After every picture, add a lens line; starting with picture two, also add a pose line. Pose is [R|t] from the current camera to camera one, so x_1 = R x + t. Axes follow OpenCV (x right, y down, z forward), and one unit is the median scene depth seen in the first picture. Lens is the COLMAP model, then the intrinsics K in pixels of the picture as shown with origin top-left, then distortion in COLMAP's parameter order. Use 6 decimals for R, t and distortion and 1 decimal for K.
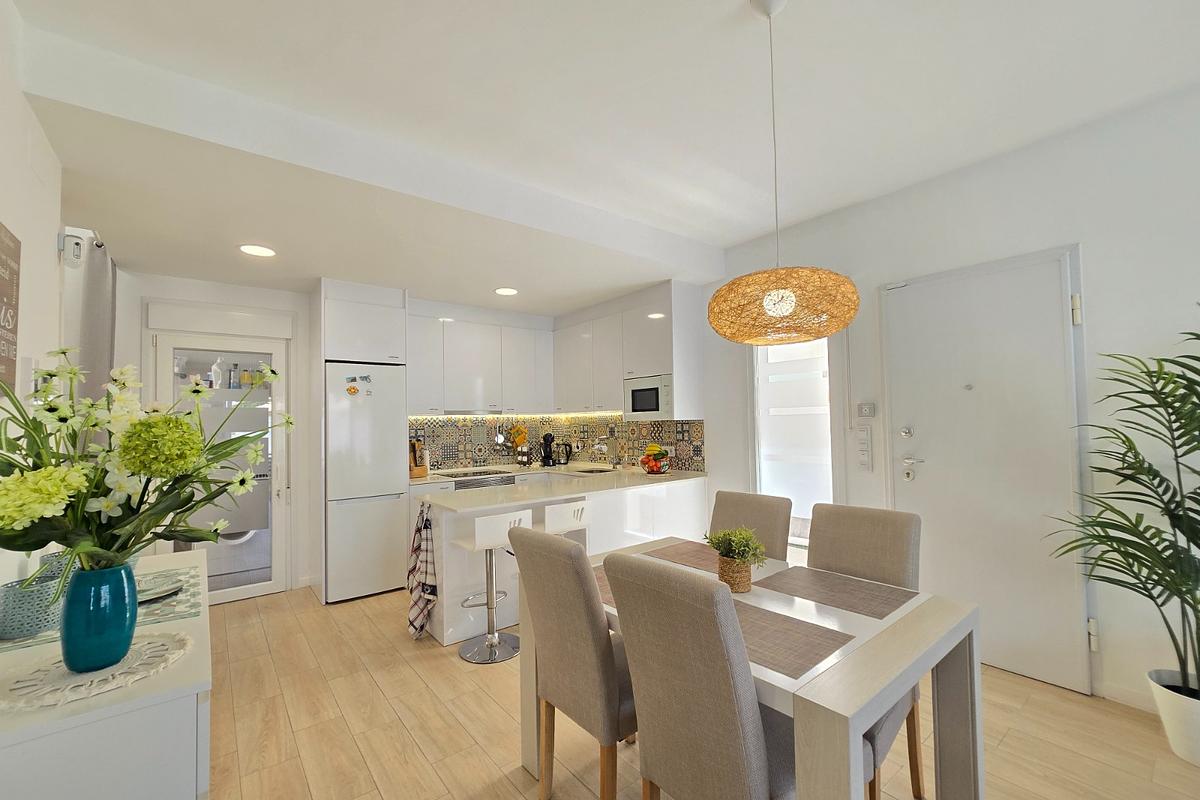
lens RADIAL K [[495.9, 0, 598.8], [0, 495.9, 404.7], [0, 0, 1]] dist [-0.010895, -0.000467]
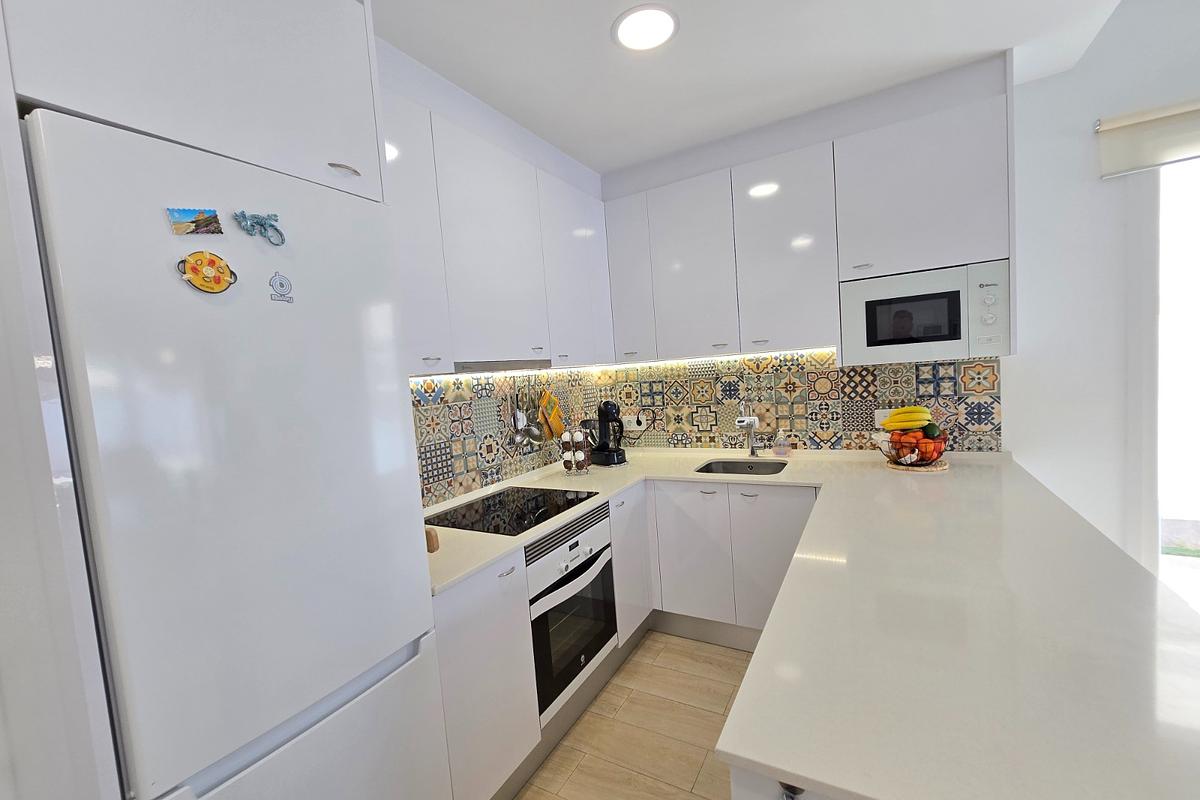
lens RADIAL K [[495.9, 0, 598.8], [0, 495.9, 404.7], [0, 0, 1]] dist [-0.010895, -0.000467]
pose [[0.928699, -0.075853, 0.362993, -0.315857], [0.044881, 0.994652, 0.093022, 0.012750], [-0.368108, -0.070098, 0.927137, 0.548271]]
